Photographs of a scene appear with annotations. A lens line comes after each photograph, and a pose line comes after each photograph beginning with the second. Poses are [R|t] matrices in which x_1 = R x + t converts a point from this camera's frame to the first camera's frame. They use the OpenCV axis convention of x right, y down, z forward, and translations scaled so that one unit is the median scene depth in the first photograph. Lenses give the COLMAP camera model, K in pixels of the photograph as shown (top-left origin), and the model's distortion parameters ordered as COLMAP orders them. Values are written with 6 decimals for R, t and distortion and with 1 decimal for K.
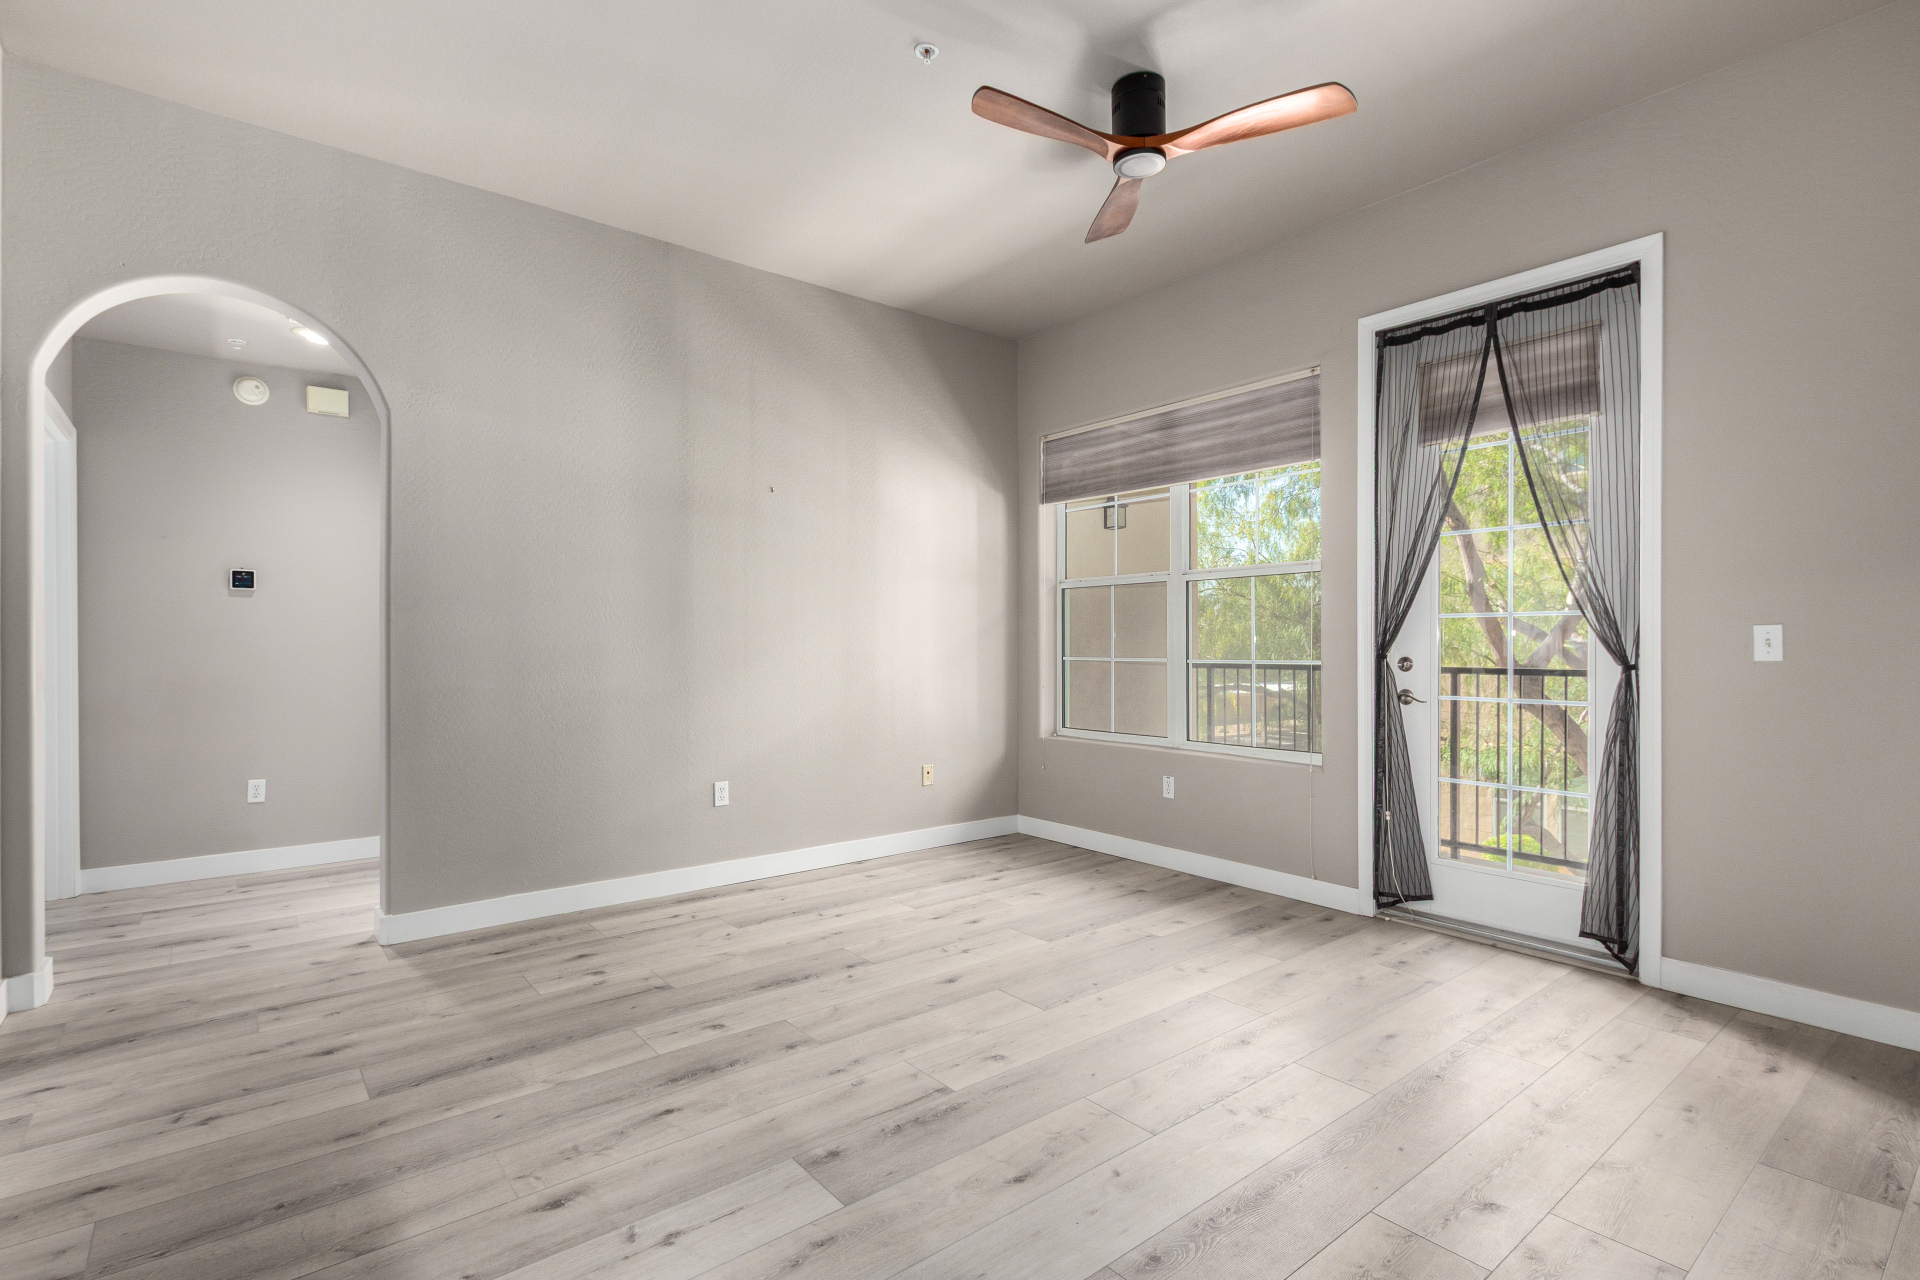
lens RADIAL K [[909.8, 0, 969.1], [0, 909.8, 648.9], [0, 0, 1]] dist [-0.000358, 0.000094]
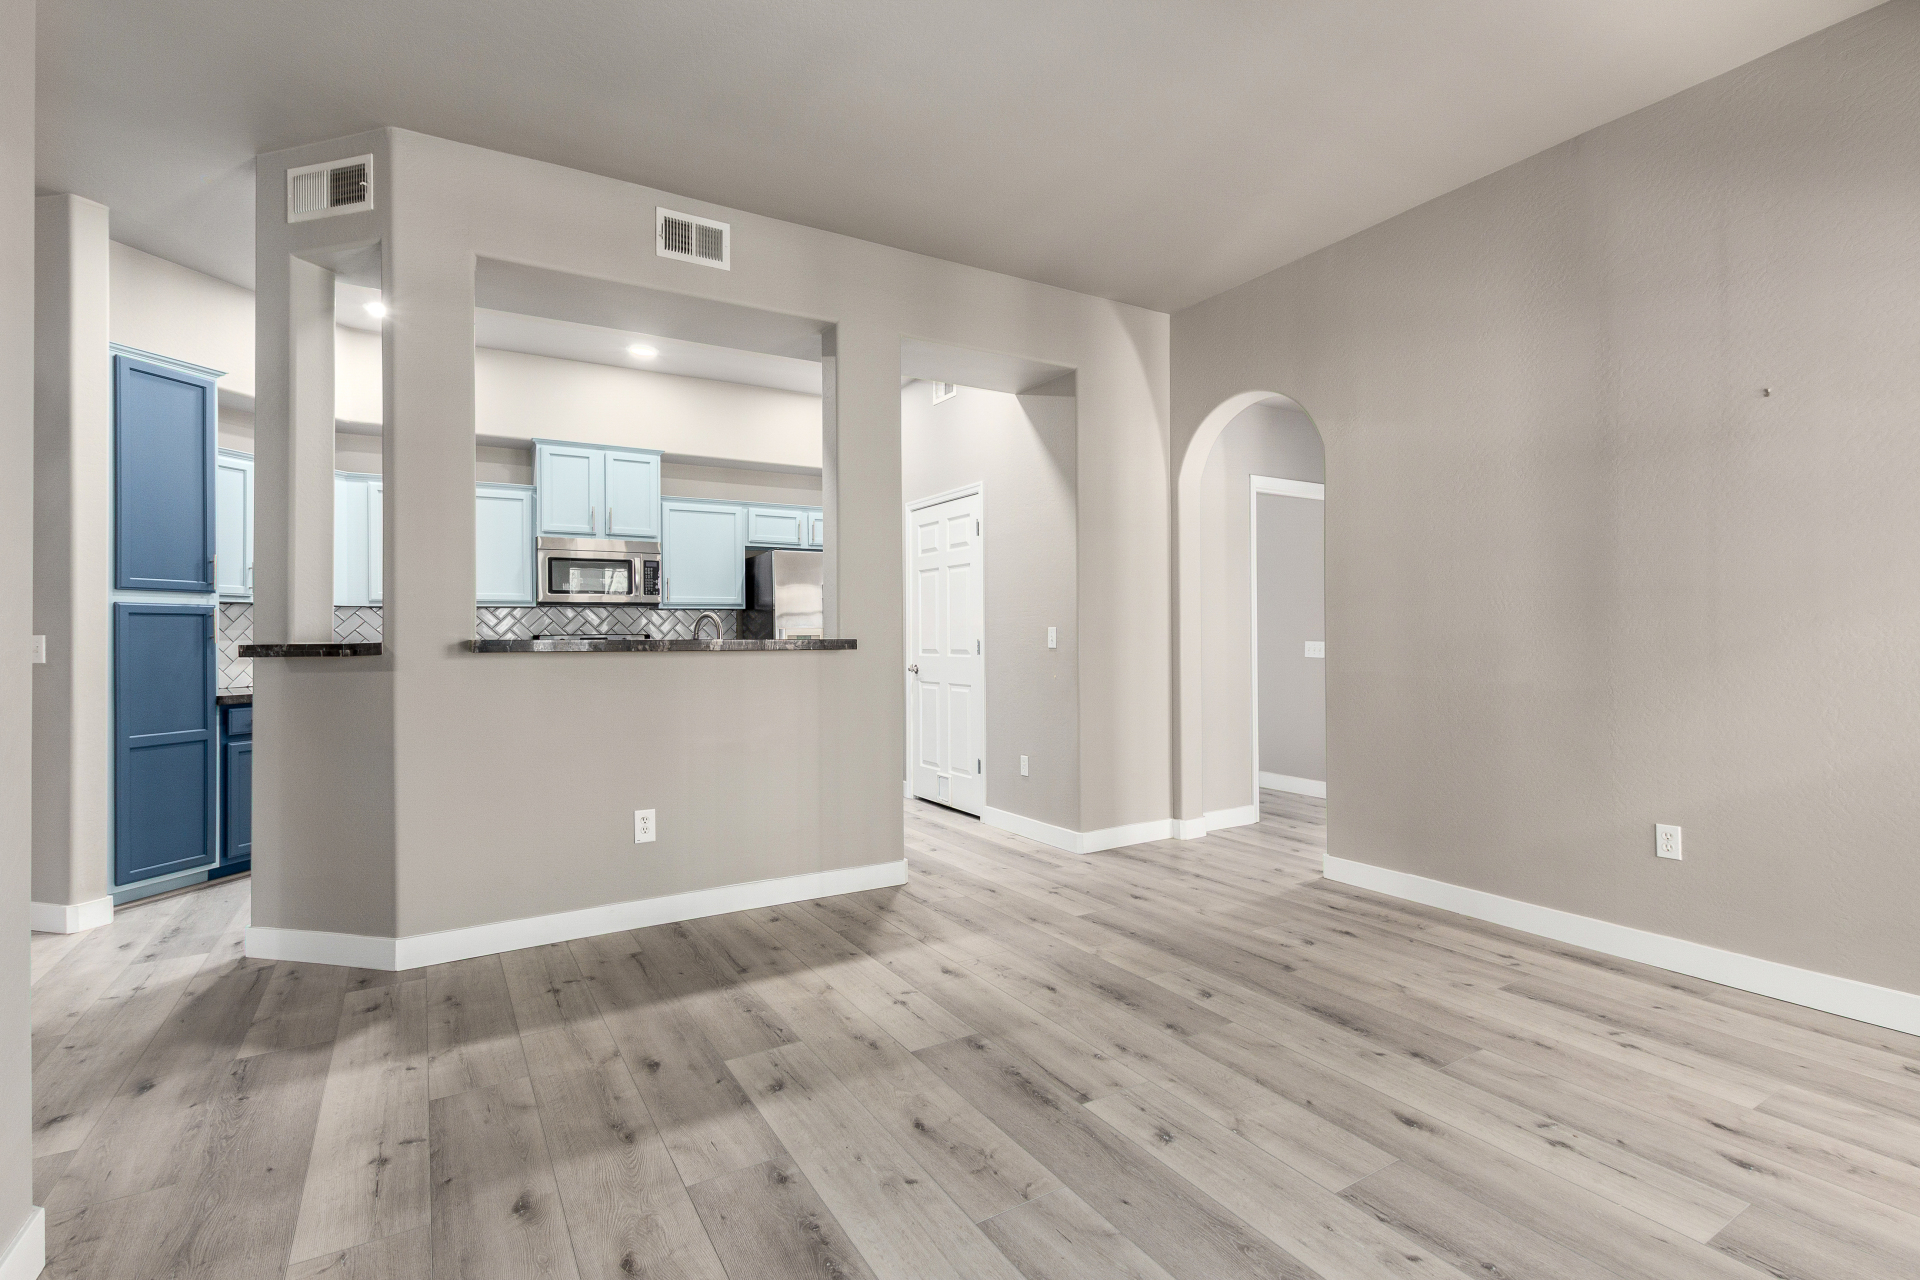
lens RADIAL K [[880.3, 0, 958.6], [0, 880.3, 635.3], [0, 0, 1]] dist [0.013171, -0.005892]
pose [[-0.140226, 0.000194, -0.990120, 0.574619], [0.000179, 1.000000, 0.000170, -0.004971], [0.990120, -0.000153, -0.140226, 0.623347]]
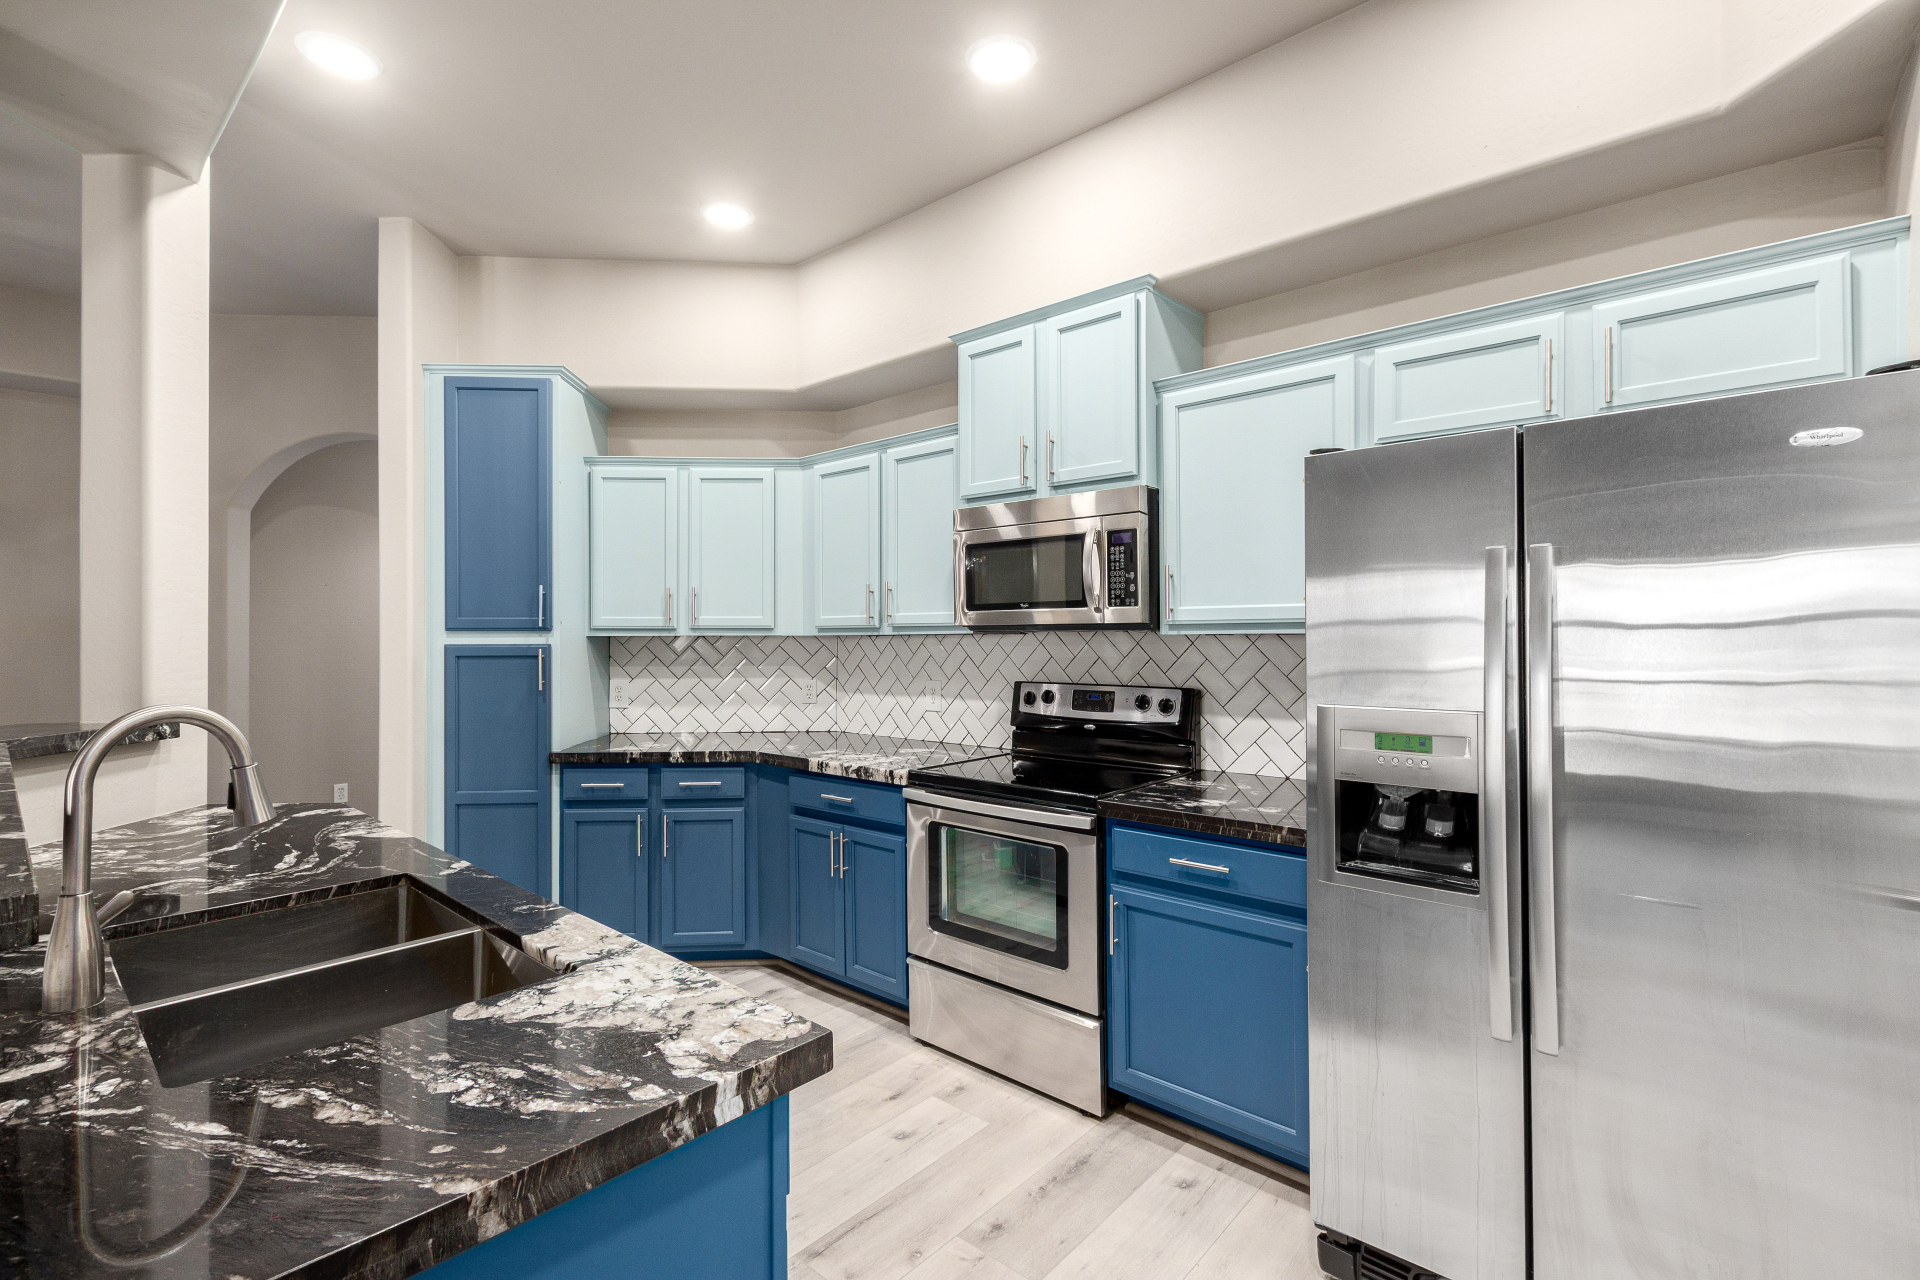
lens RADIAL K [[880.3, 0, 961.7], [0, 880.3, 631.4], [0, 0, 1]] dist [0.013171, -0.005892]
pose [[-0.987491, 0.002089, -0.157659, -0.682070], [0.001354, 0.999988, 0.004766, -0.060686], [0.157667, 0.004493, -0.987482, 0.538309]]
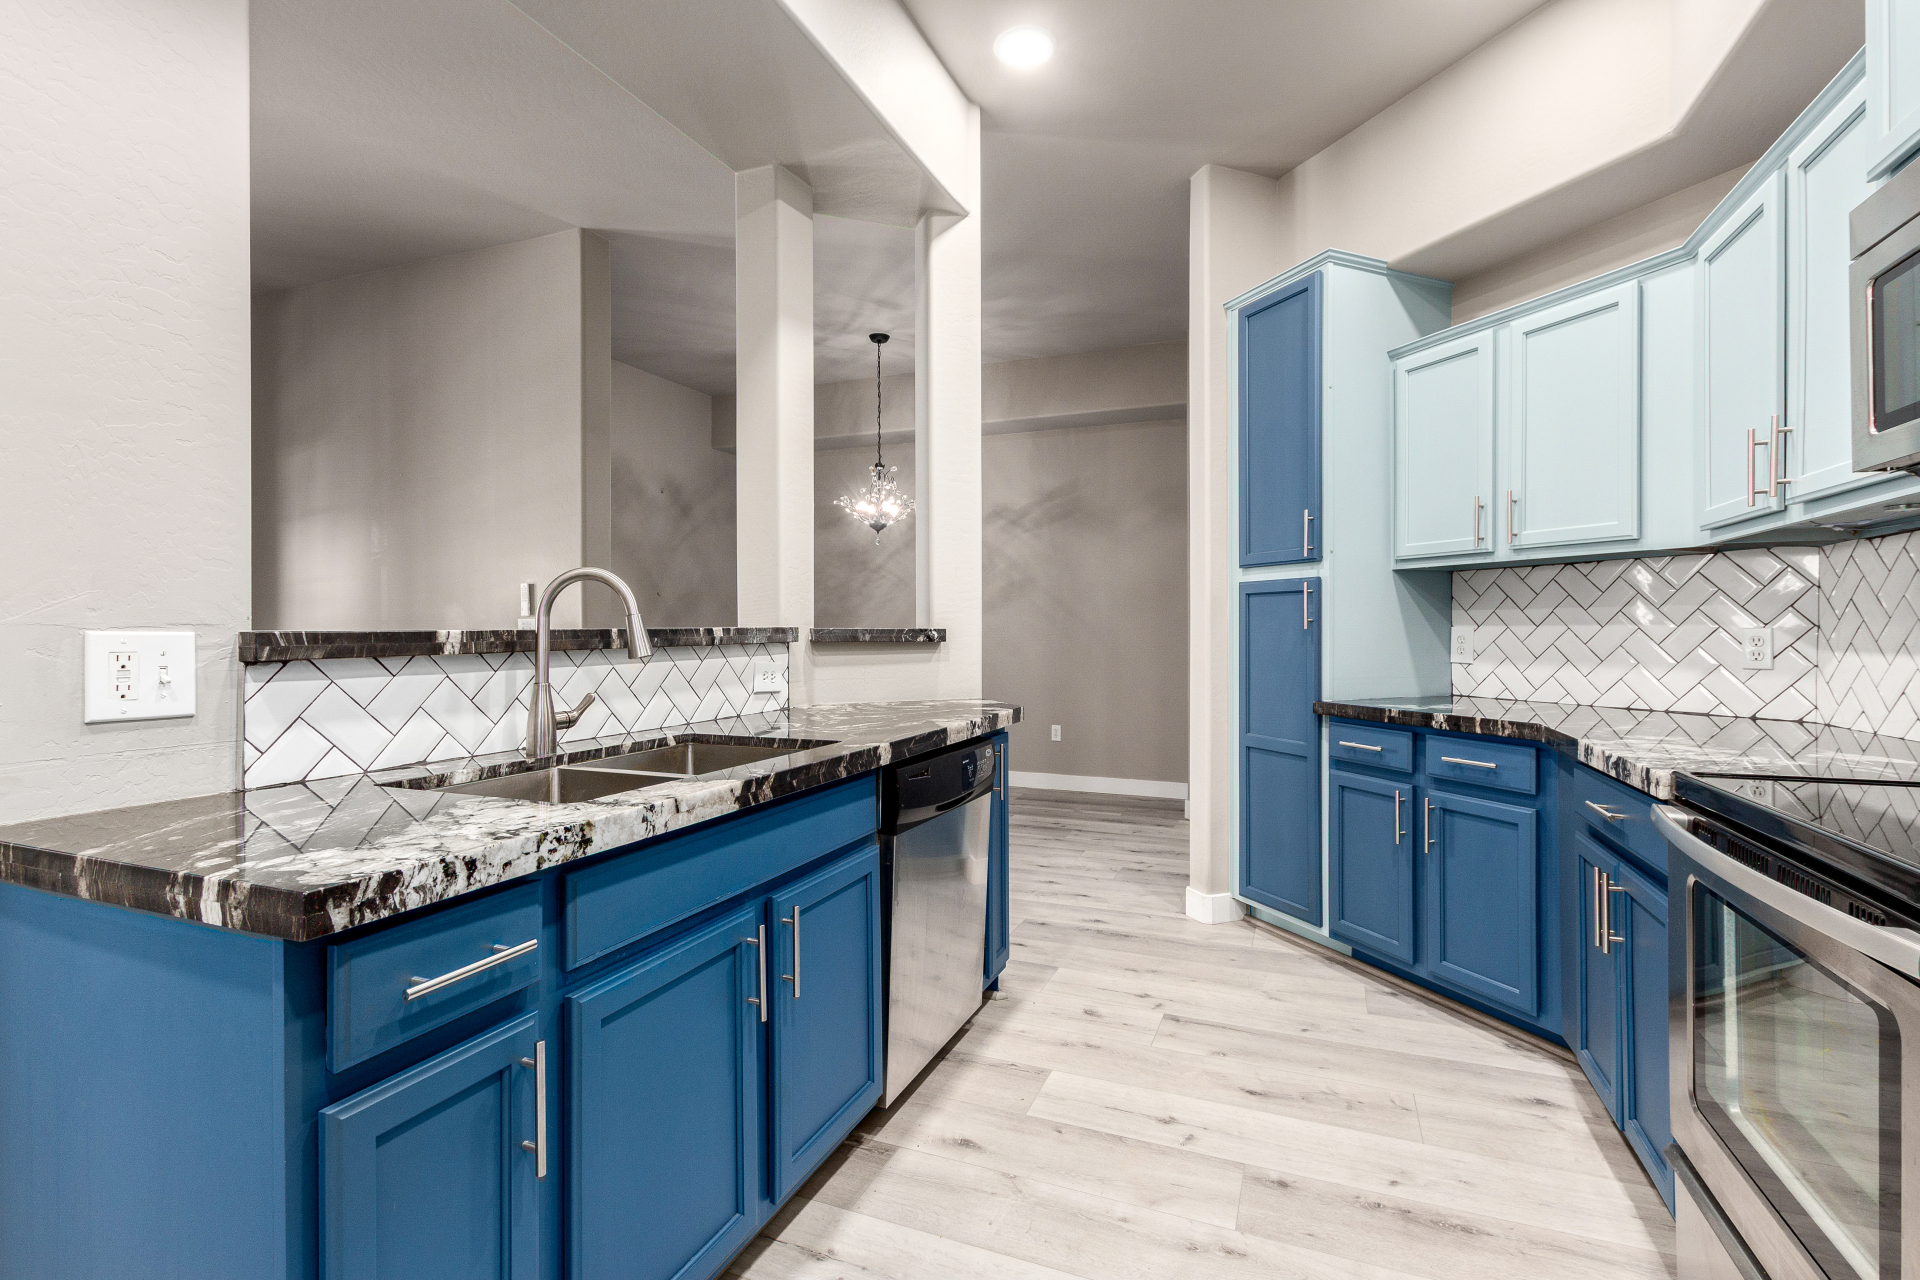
lens RADIAL K [[880.3, 0, 961.8], [0, 880.3, 631.3], [0, 0, 1]] dist [0.013171, -0.005892]
pose [[-0.476270, -0.001533, 0.879298, -0.957314], [0.006569, 0.999964, 0.005301, 0.000831], [-0.879274, 0.008301, -0.476243, 0.219400]]
